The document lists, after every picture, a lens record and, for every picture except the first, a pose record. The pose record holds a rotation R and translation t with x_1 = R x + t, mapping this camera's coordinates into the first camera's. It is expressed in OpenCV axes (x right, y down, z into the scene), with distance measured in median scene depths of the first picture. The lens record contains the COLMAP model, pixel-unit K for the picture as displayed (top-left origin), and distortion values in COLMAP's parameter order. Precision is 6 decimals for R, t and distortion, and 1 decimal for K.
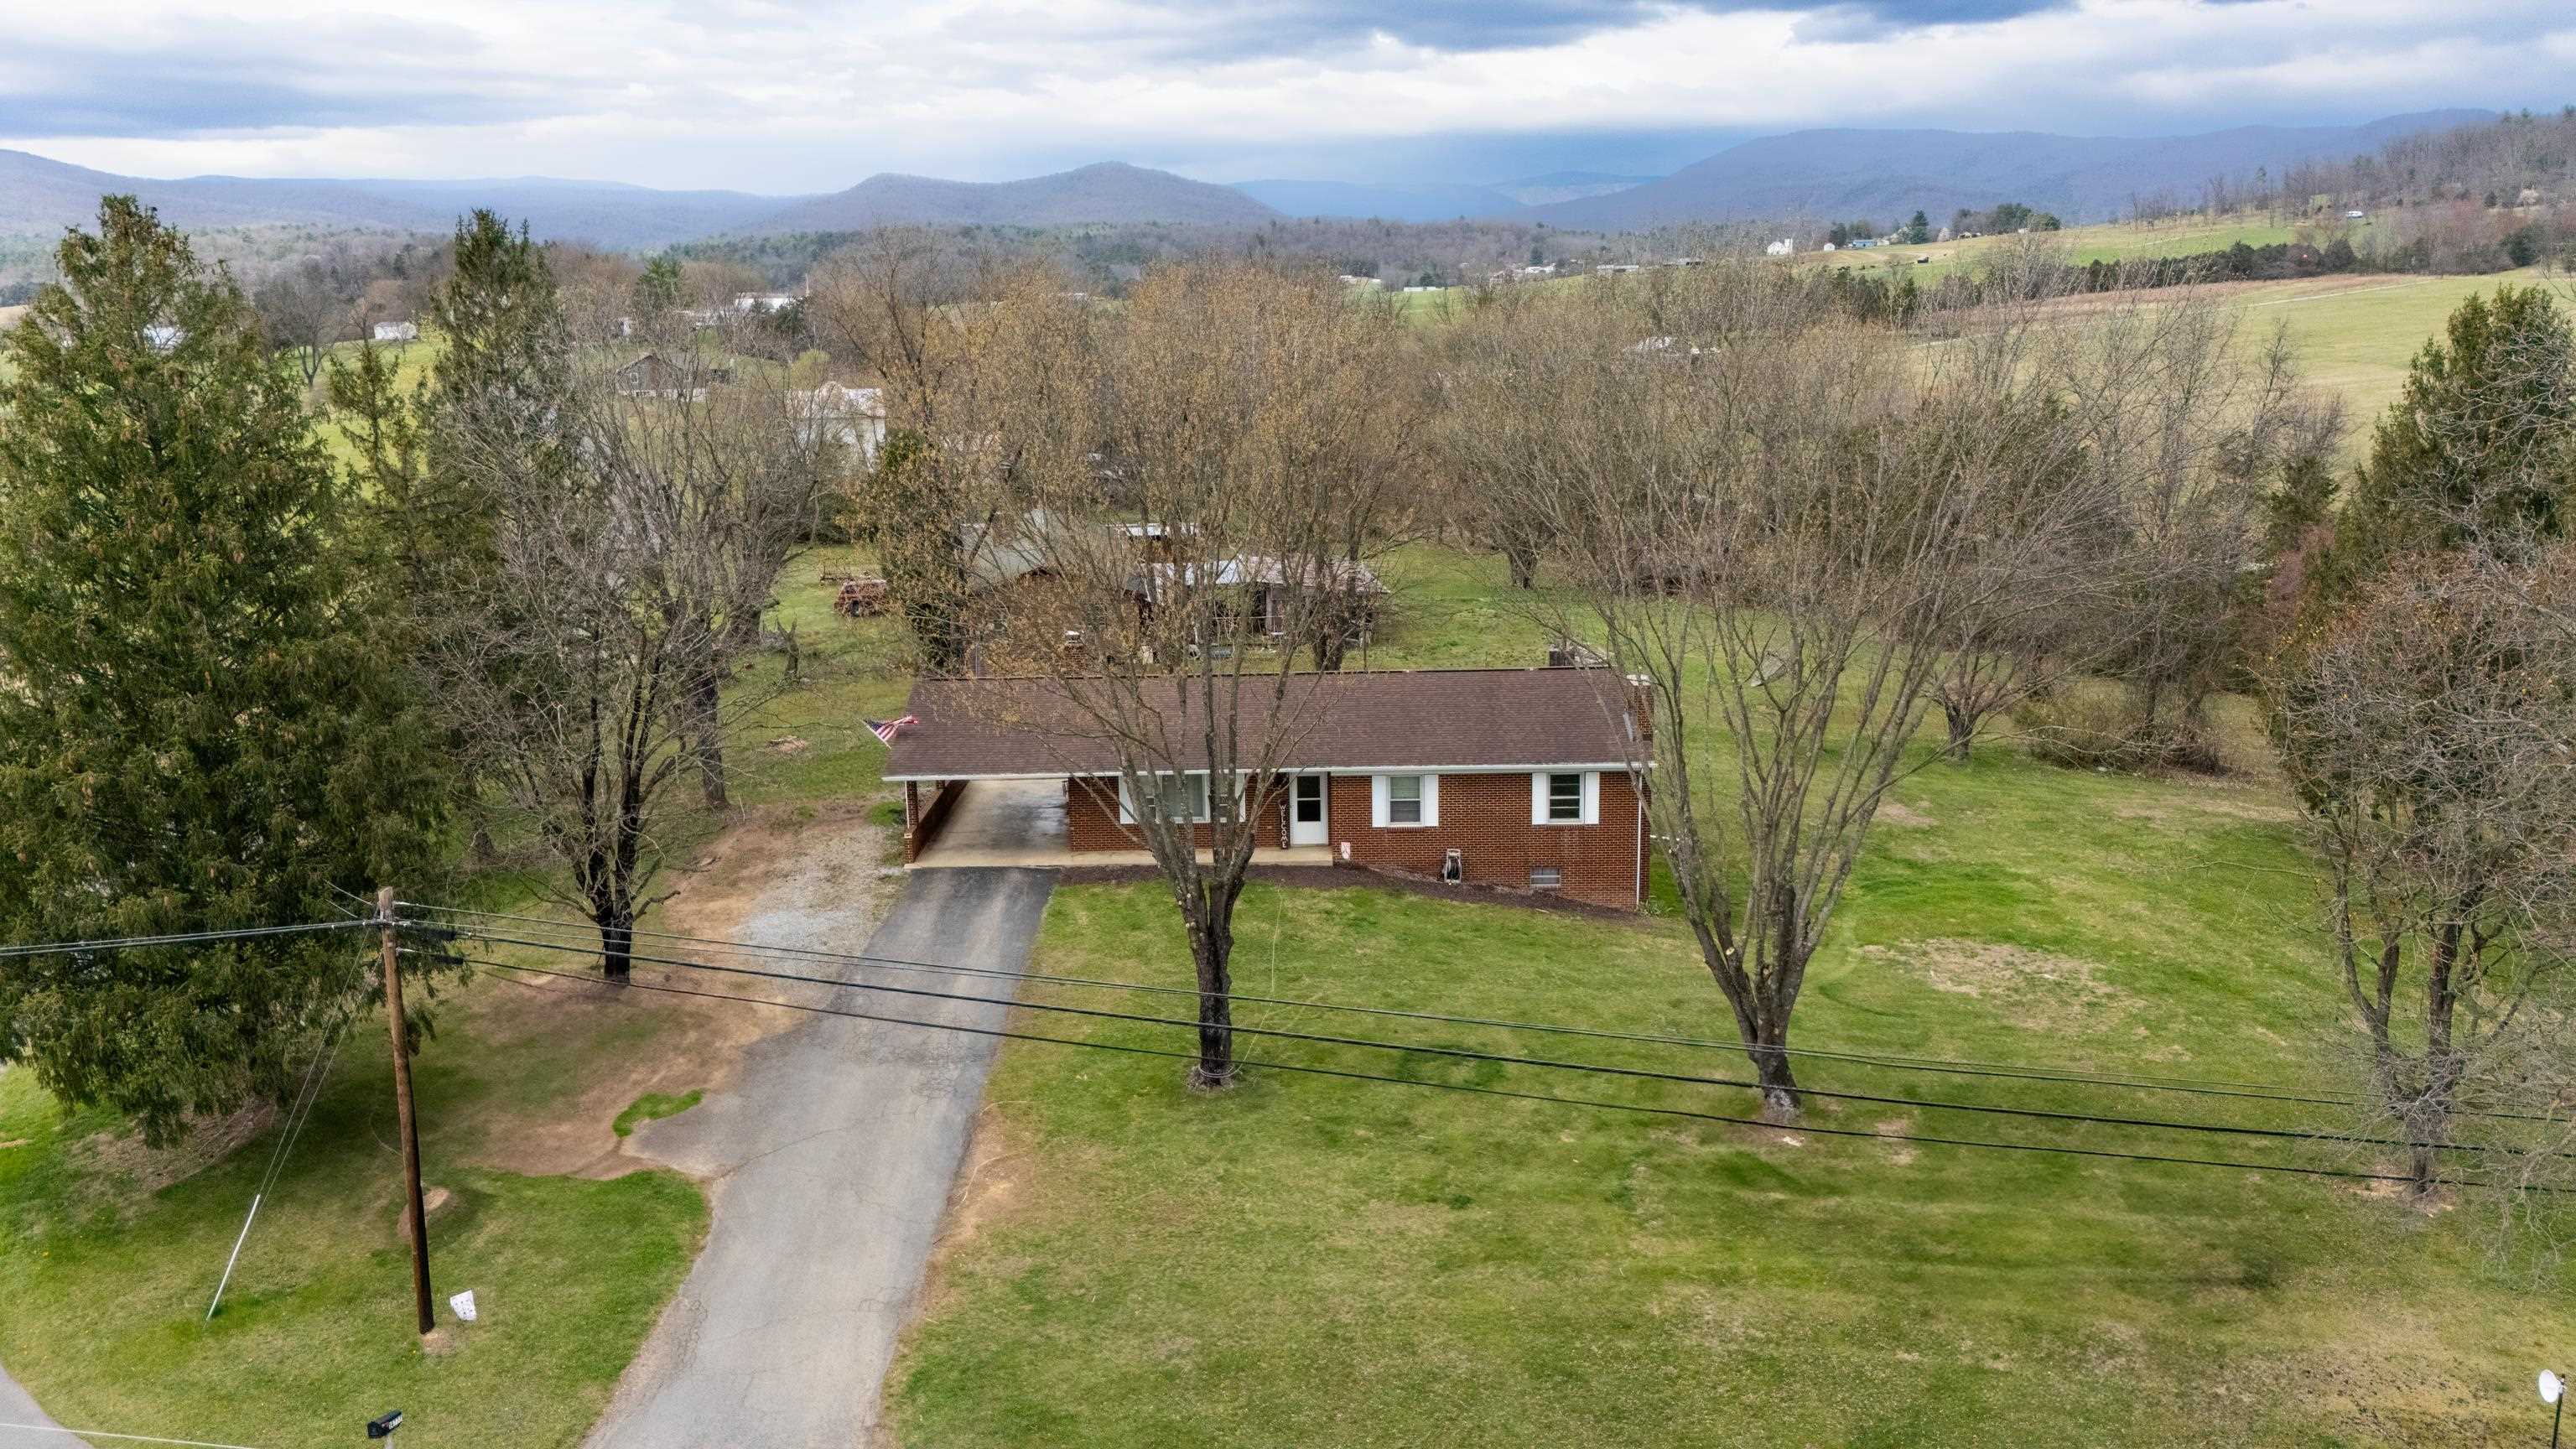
lens RADIAL K [[1904.5, 0, 1286.6], [0, 1904.5, 676.6], [0, 0, 1]] dist [0.079451, -0.076774]
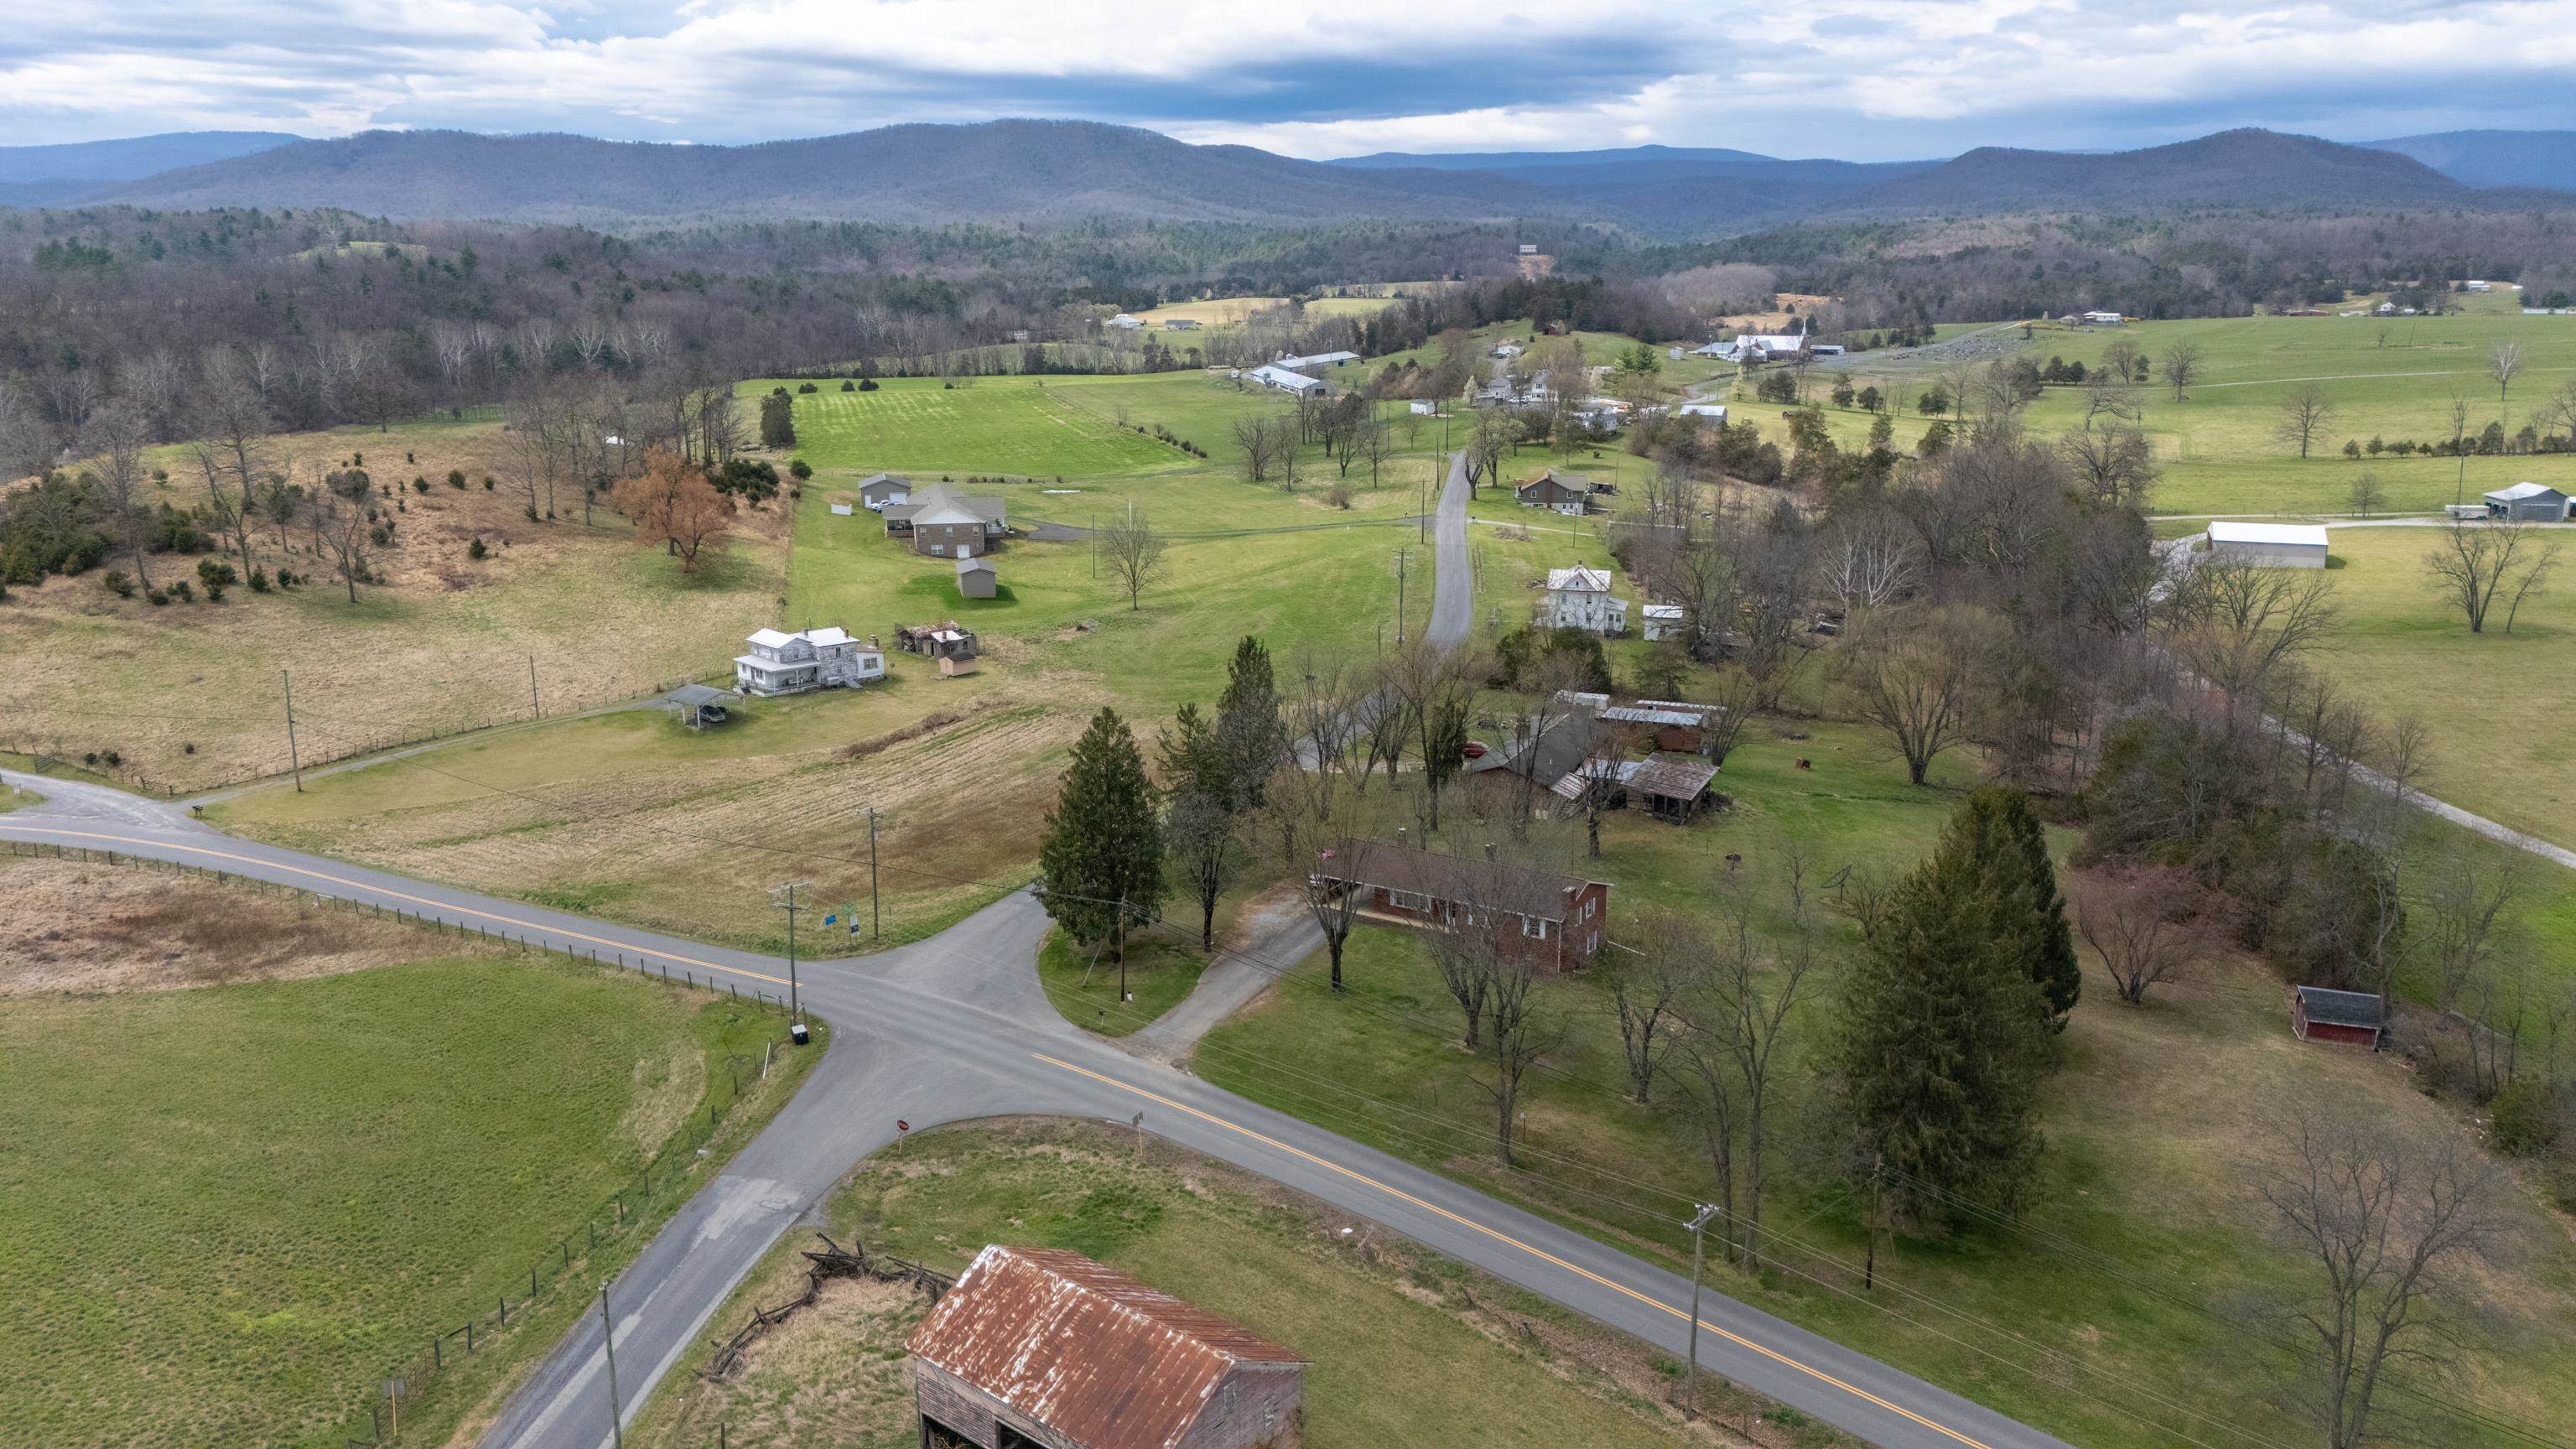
lens RADIAL K [[1887.0, 0, 1288.9], [0, 1887.0, 725.5], [0, 0, 1]] dist [0.081919, -0.078268]
pose [[0.856172, 0.140153, -0.497319, 1.131712], [-0.117811, 0.990107, 0.076209, -0.378570], [0.503080, -0.006659, 0.864214, -1.464255]]
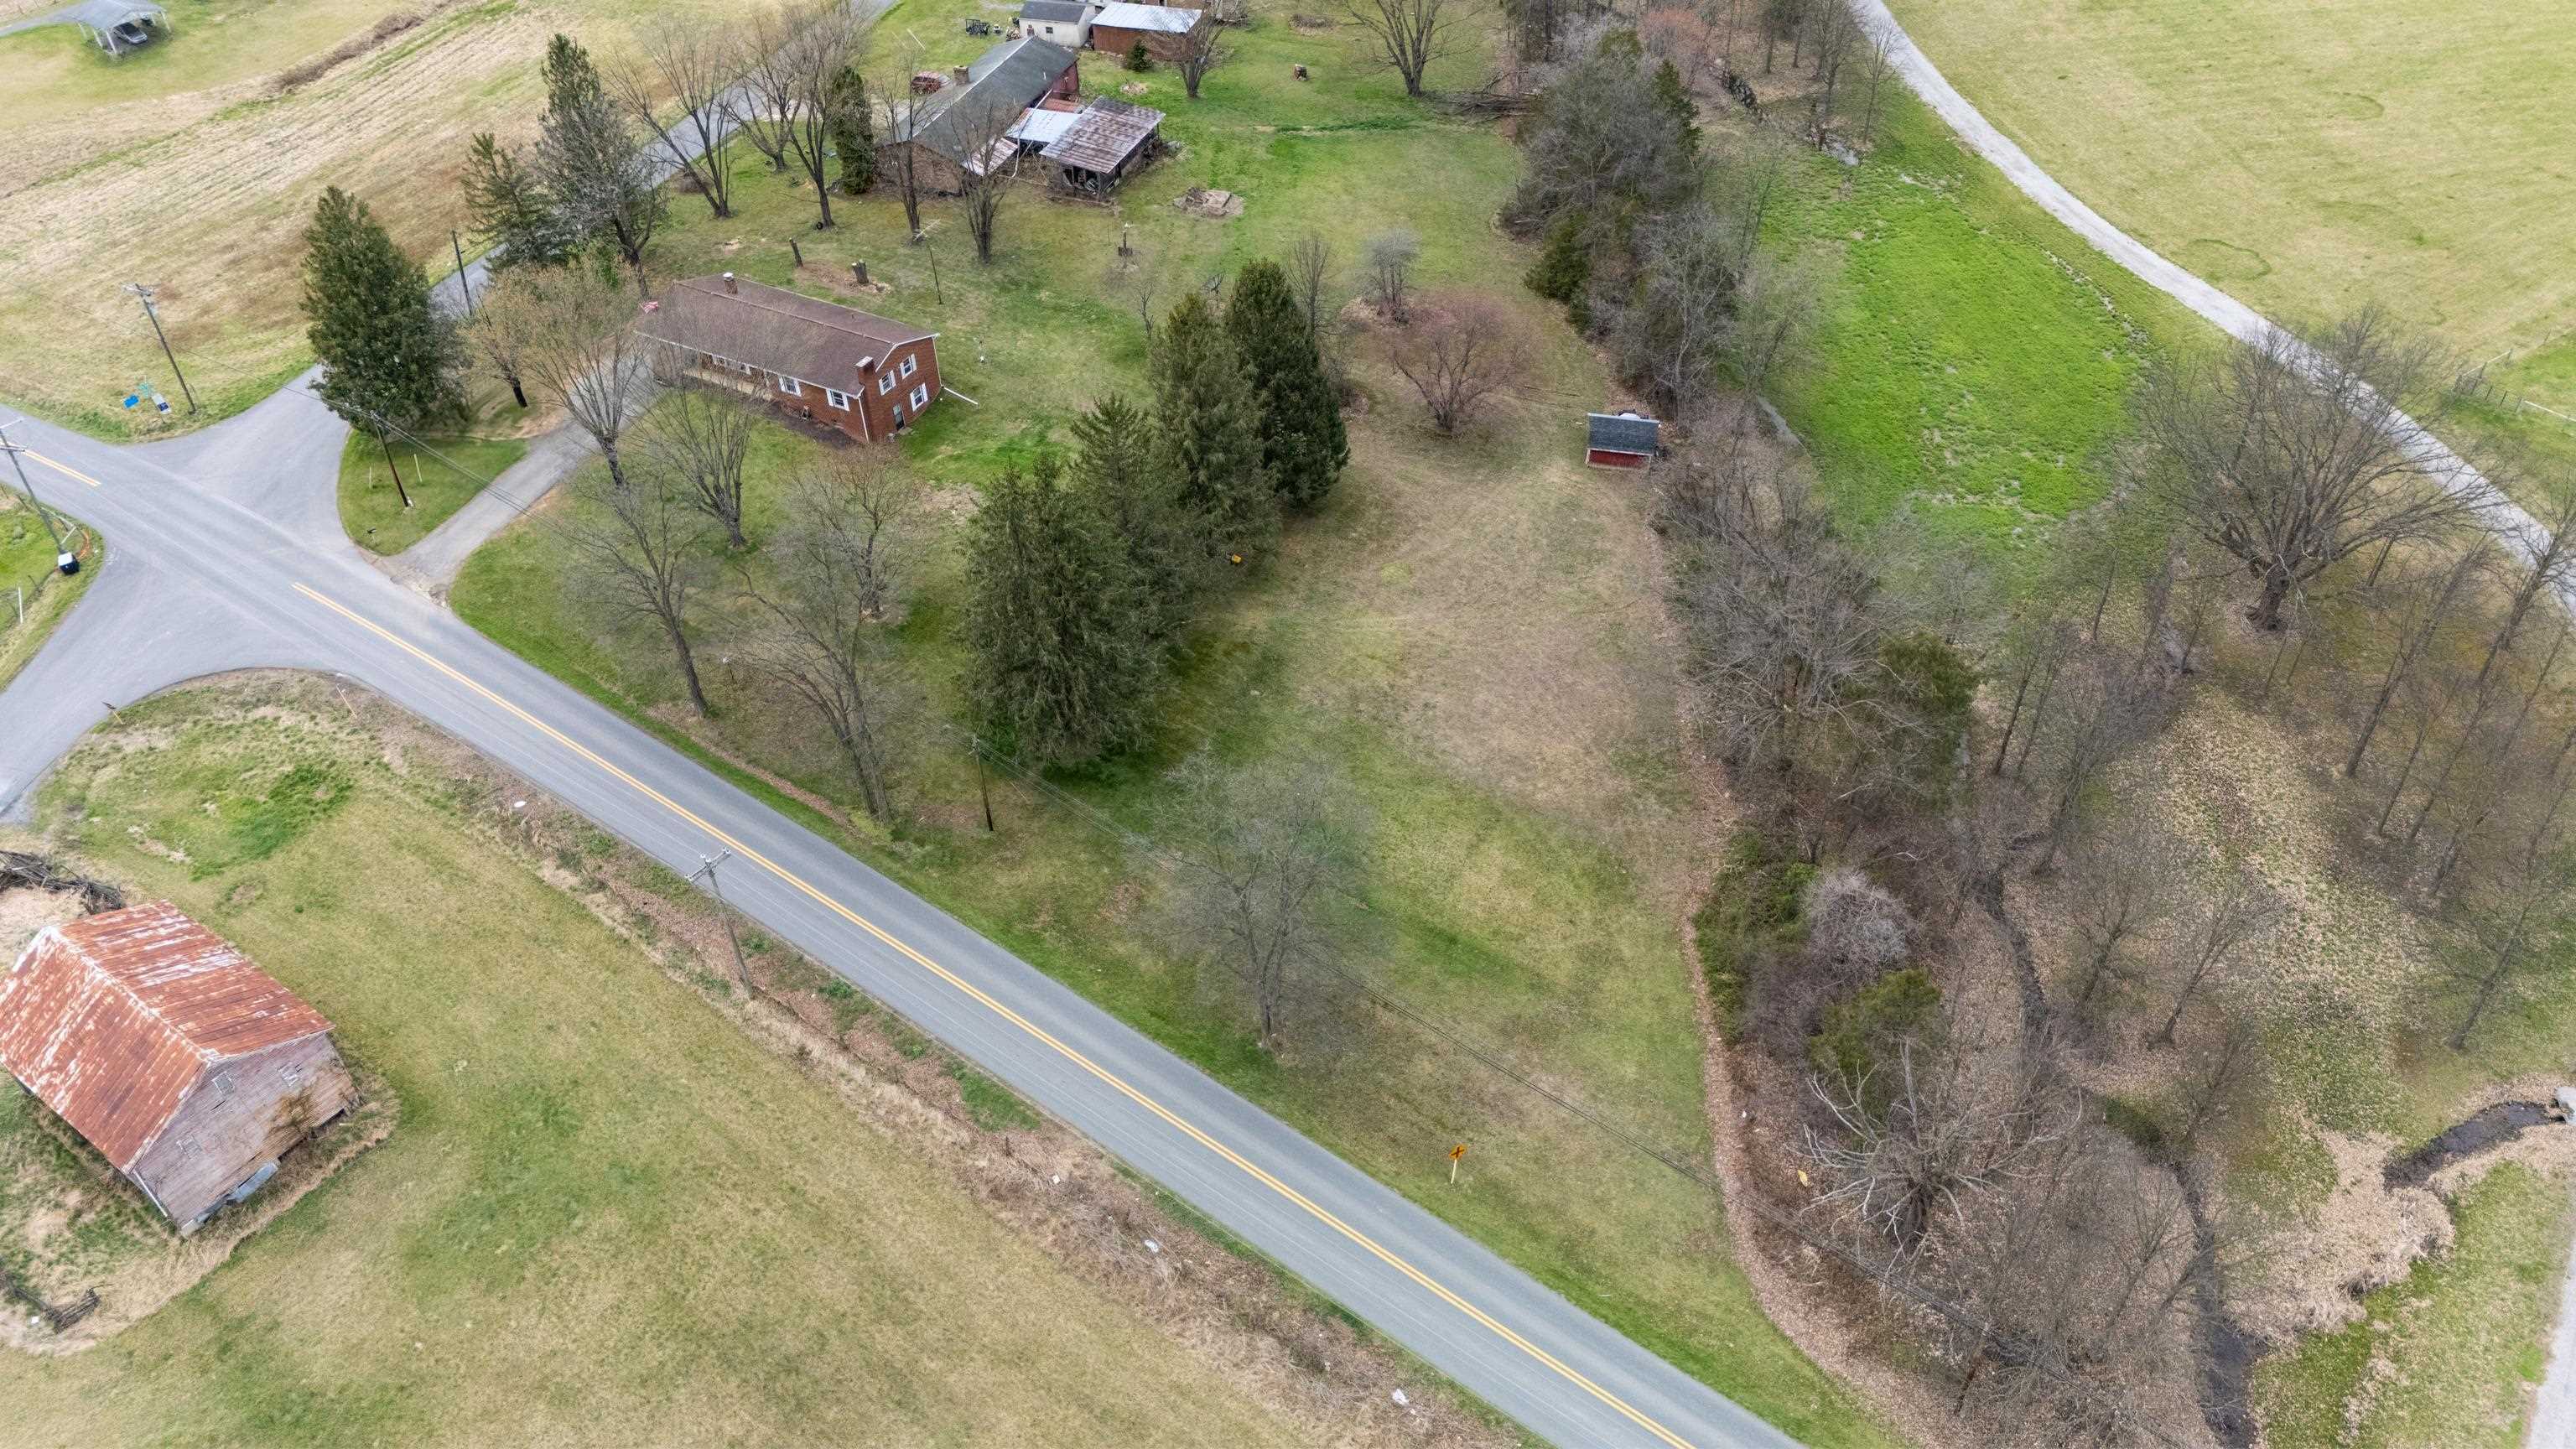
lens RADIAL K [[1887.0, 0, 1288.9], [0, 1887.0, 725.5], [0, 0, 1]] dist [0.081919, -0.078268]
pose [[0.883505, 0.306401, -0.354313, 1.773054], [-0.083496, 0.847296, 0.524517, -0.988046], [0.460920, -0.433830, 0.774173, -0.949804]]
